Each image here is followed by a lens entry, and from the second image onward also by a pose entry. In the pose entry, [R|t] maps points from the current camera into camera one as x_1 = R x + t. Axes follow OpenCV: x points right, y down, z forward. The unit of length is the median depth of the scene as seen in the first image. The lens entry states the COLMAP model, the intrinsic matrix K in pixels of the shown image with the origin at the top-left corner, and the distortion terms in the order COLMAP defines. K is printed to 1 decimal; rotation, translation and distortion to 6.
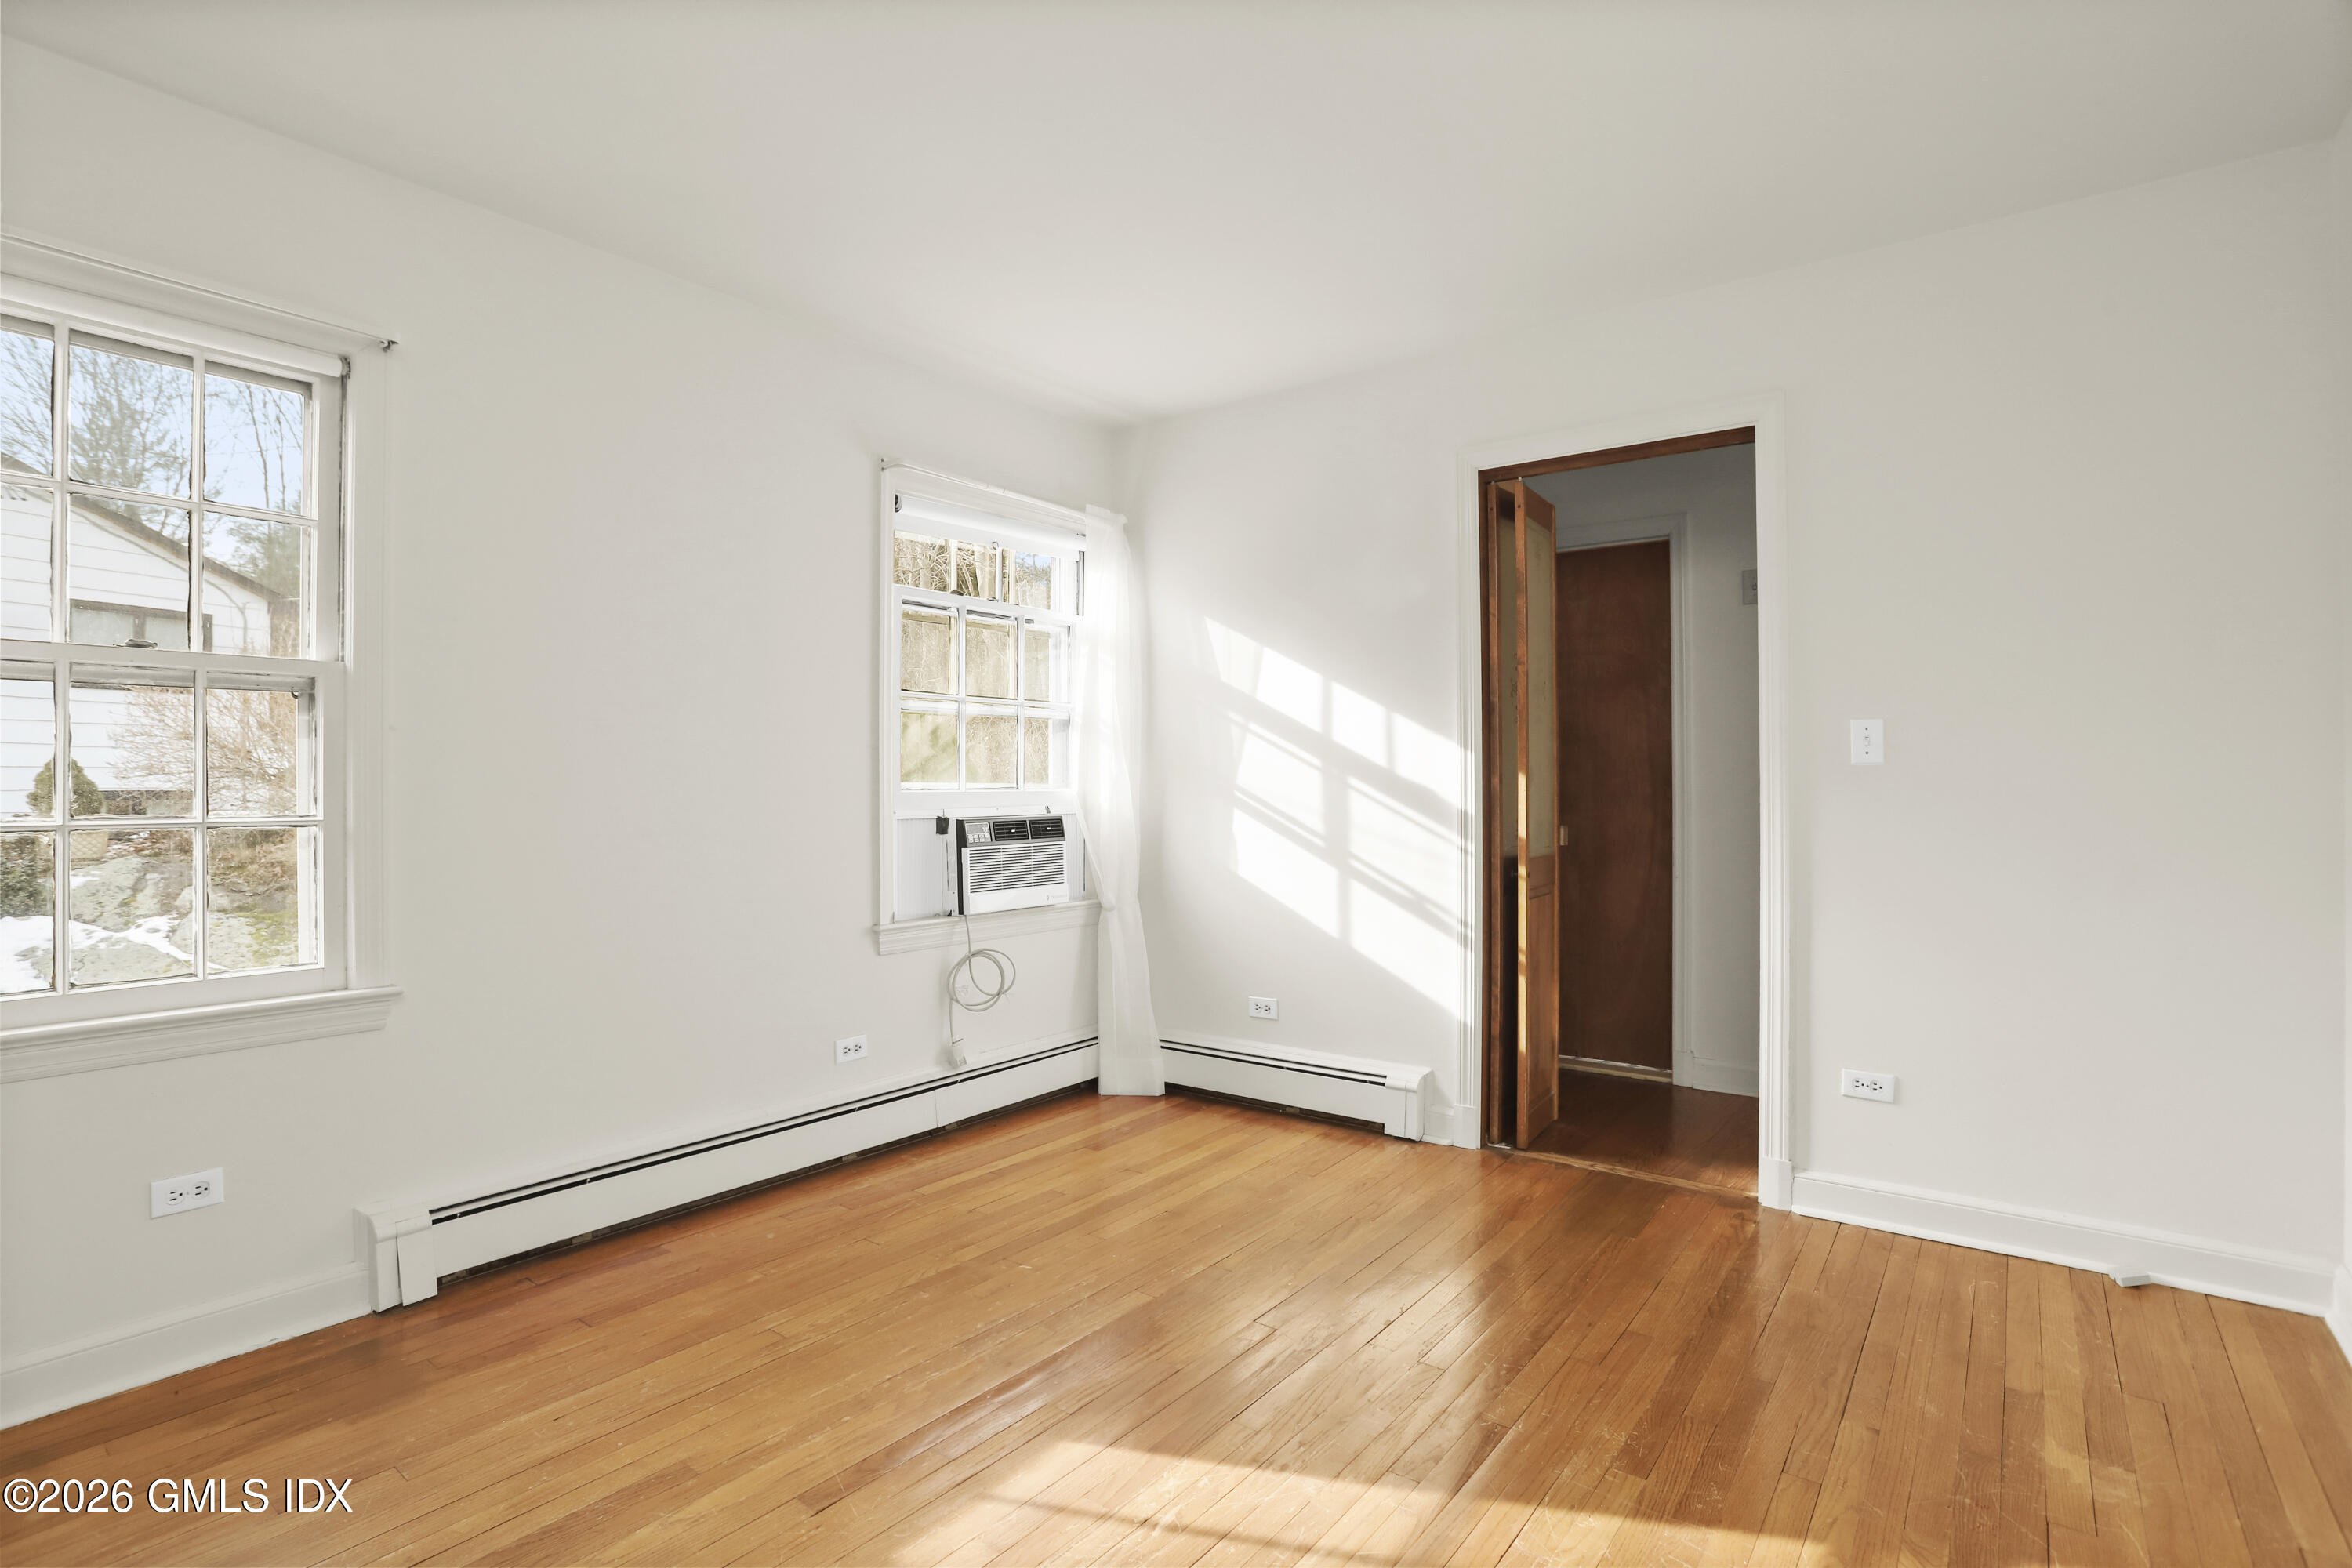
lens RADIAL K [[1157.3, 0, 1137.1], [0, 1157.3, 787.8], [0, 0, 1]] dist [-0.073075, 0.031795]
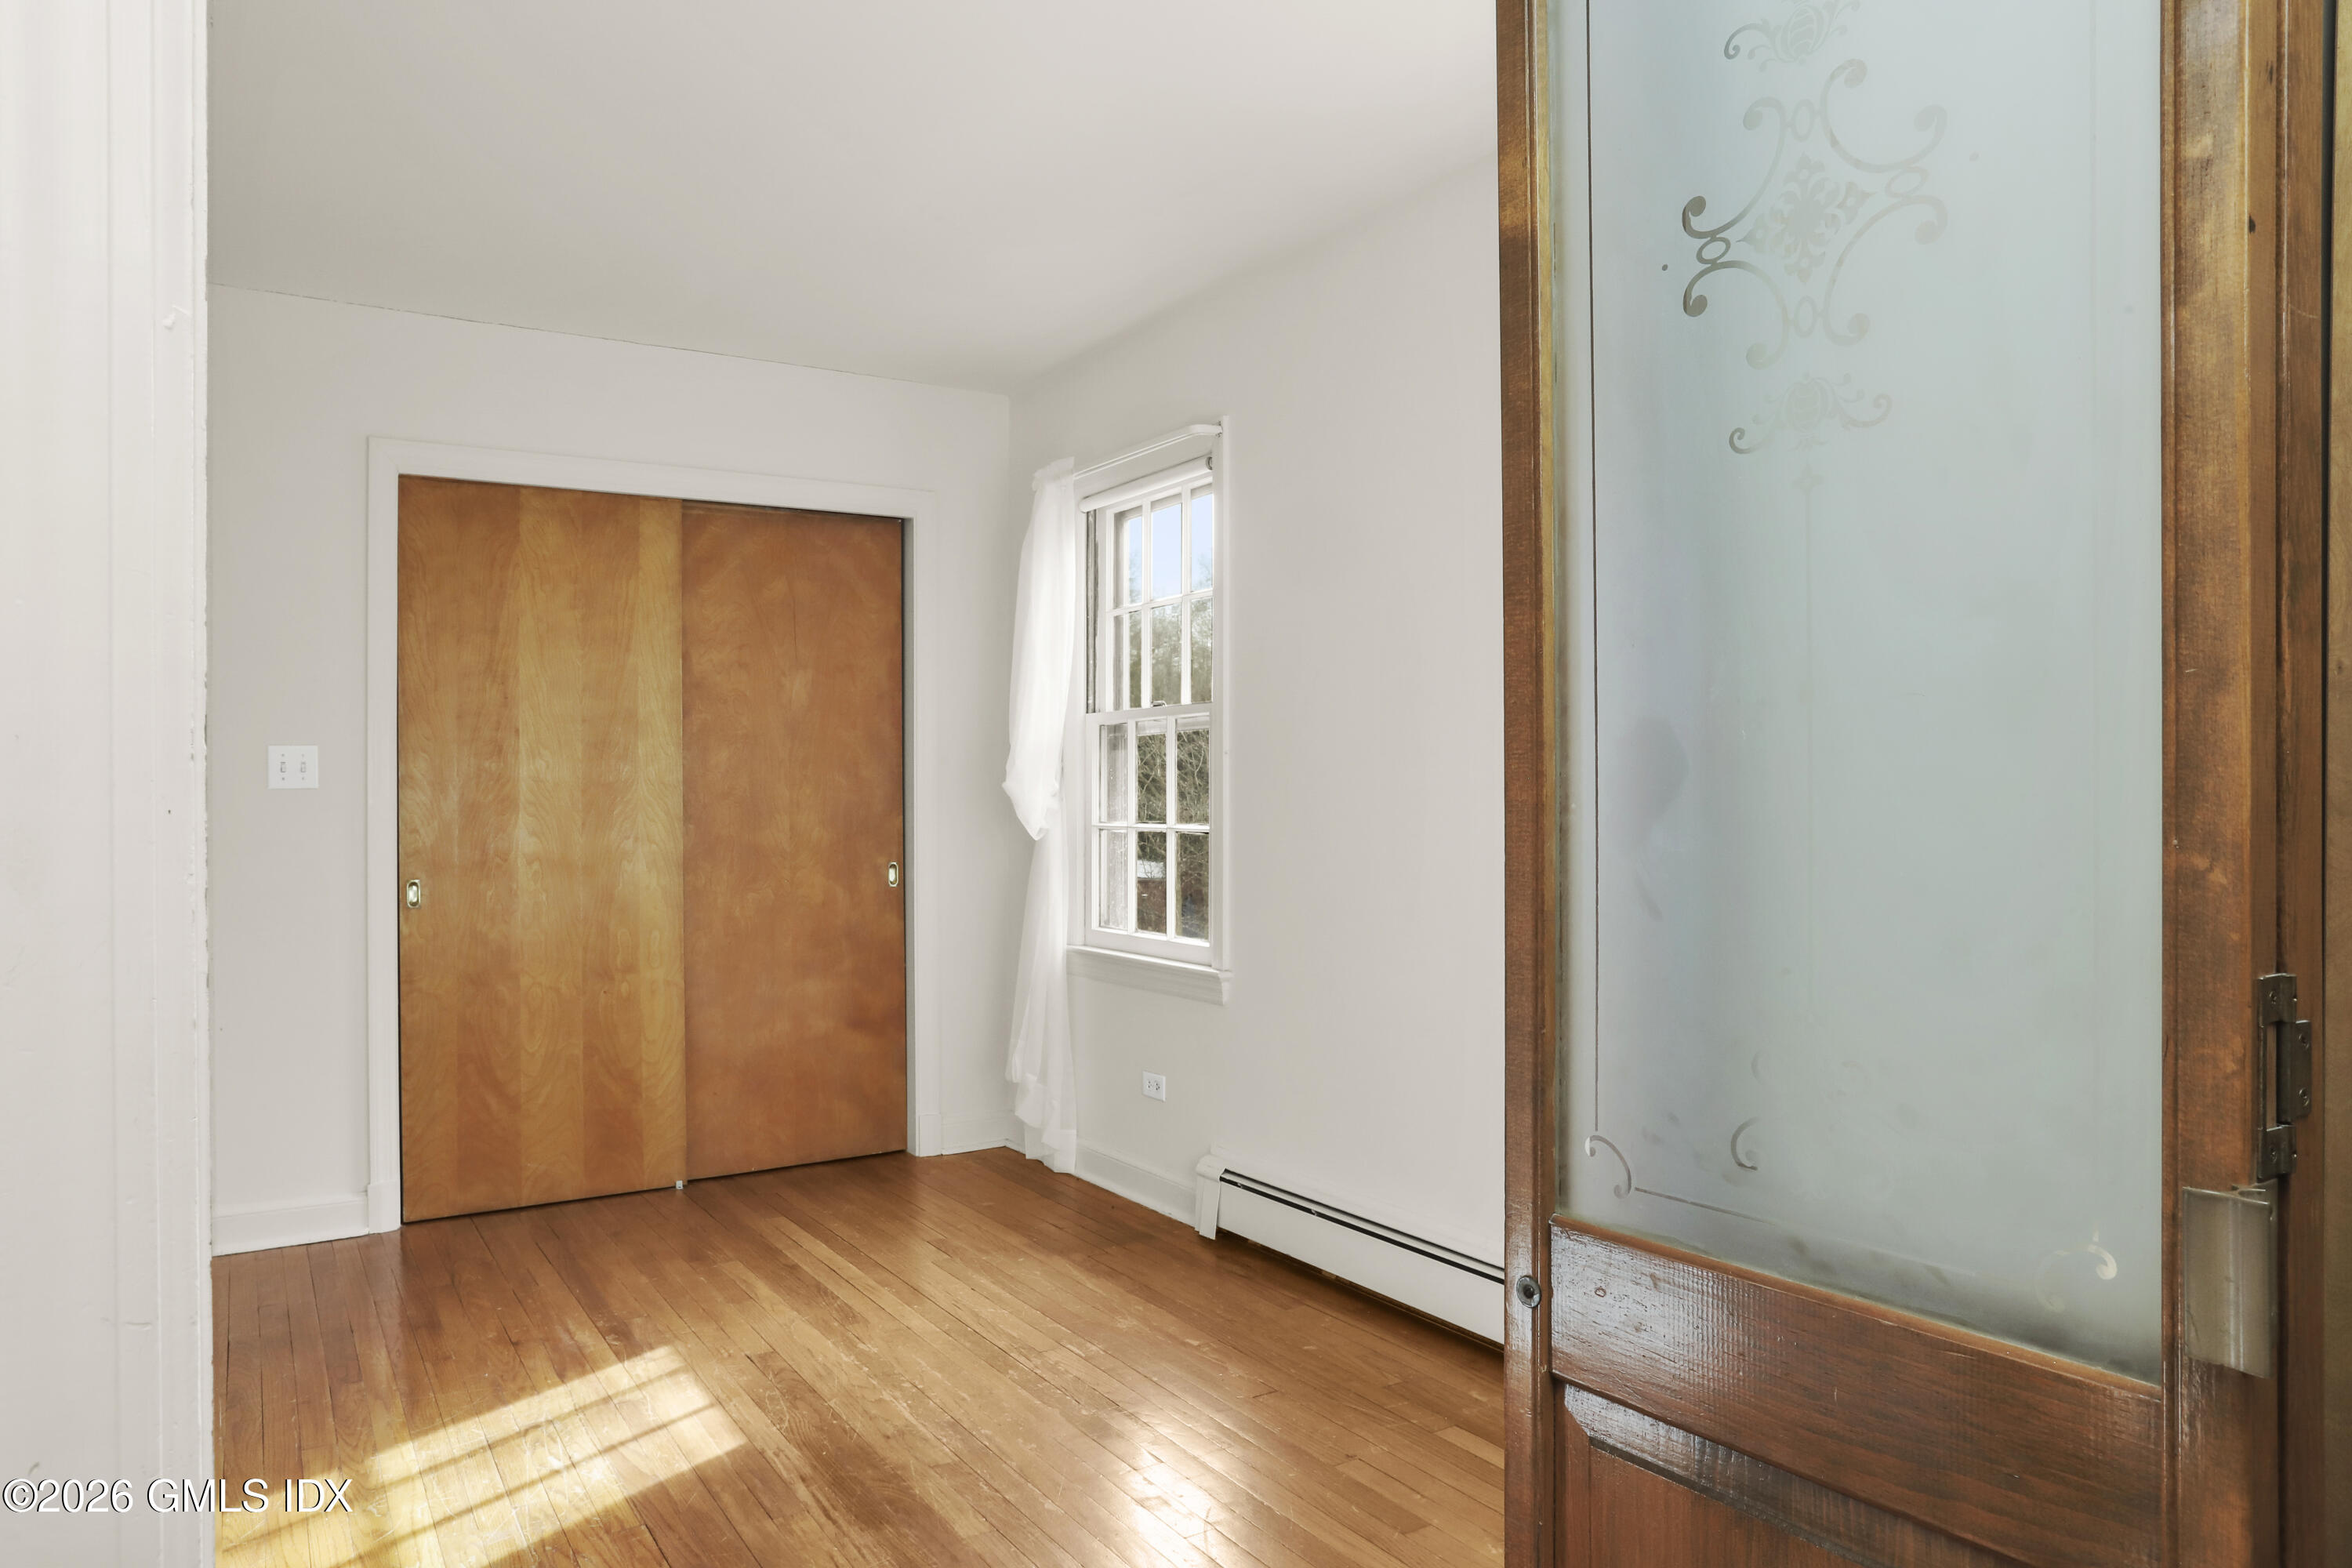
lens RADIAL K [[1569.9, 0, 1175.5], [0, 1569.9, 806.8], [0, 0, 1]] dist [-0.002357, -0.000262]
pose [[-0.360090, 0.006944, -0.932892, 1.020363], [0.005314, 0.999971, 0.005392, -0.007049], [0.932903, -0.003015, -0.360116, 1.744341]]
